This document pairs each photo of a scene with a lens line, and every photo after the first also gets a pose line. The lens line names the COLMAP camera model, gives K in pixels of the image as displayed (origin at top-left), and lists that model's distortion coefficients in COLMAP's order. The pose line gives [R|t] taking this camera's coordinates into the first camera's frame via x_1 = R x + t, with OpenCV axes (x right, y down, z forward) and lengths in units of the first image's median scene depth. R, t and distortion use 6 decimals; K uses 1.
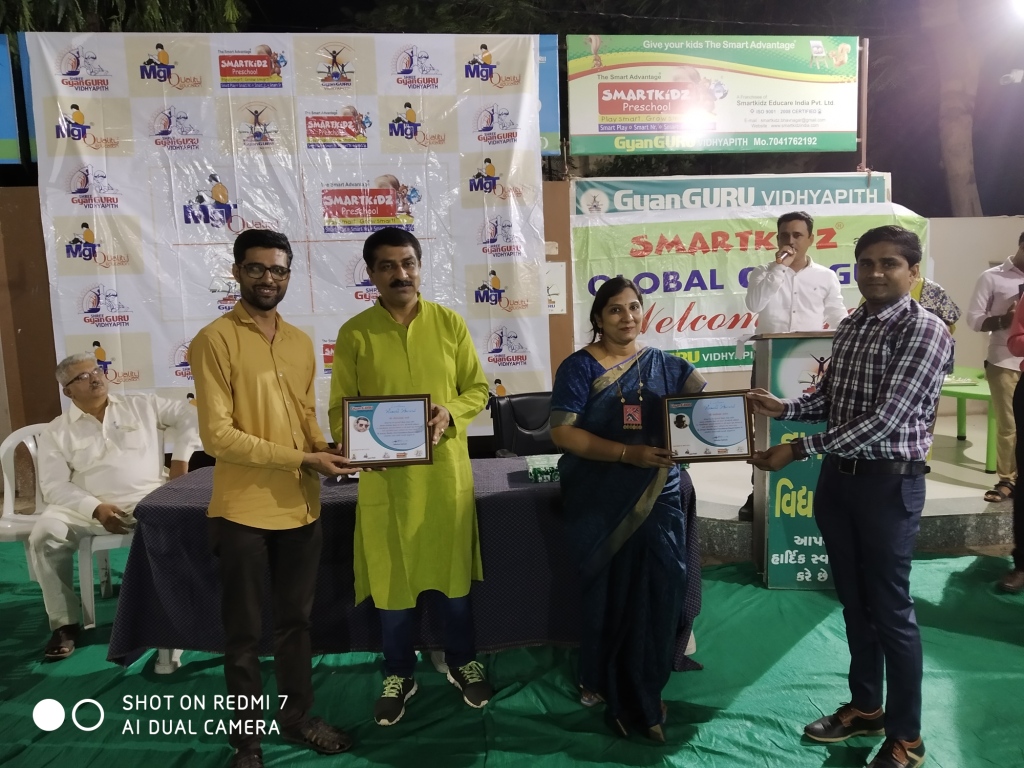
lens RADIAL K [[822.7, 0, 516.7], [0, 822.7, 385.5], [0, 0, 1]] dist [0.050110, -0.103837]
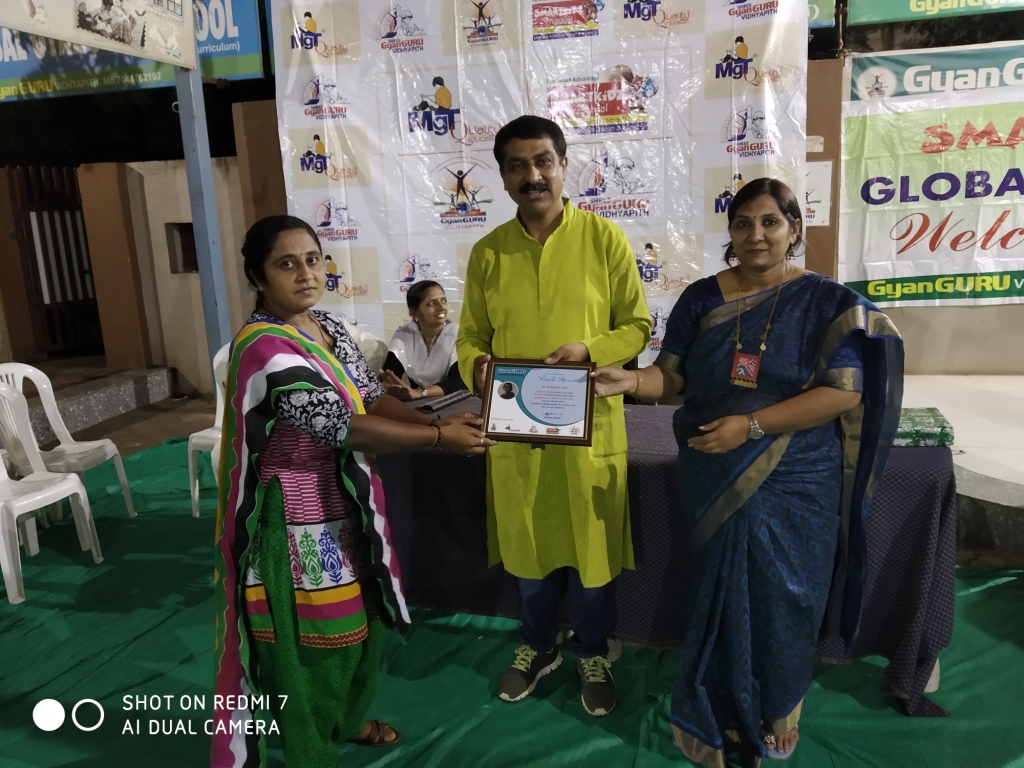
lens RADIAL K [[824.0, 0, 512.0], [0, 824.0, 384.0], [0, 0, 1]] dist [-0.012257, 0.006558]
pose [[0.940150, 0.062596, -0.334963, 0.048546], [-0.028620, 0.994015, 0.105429, -0.008438], [0.339557, -0.089533, 0.936314, 0.116755]]
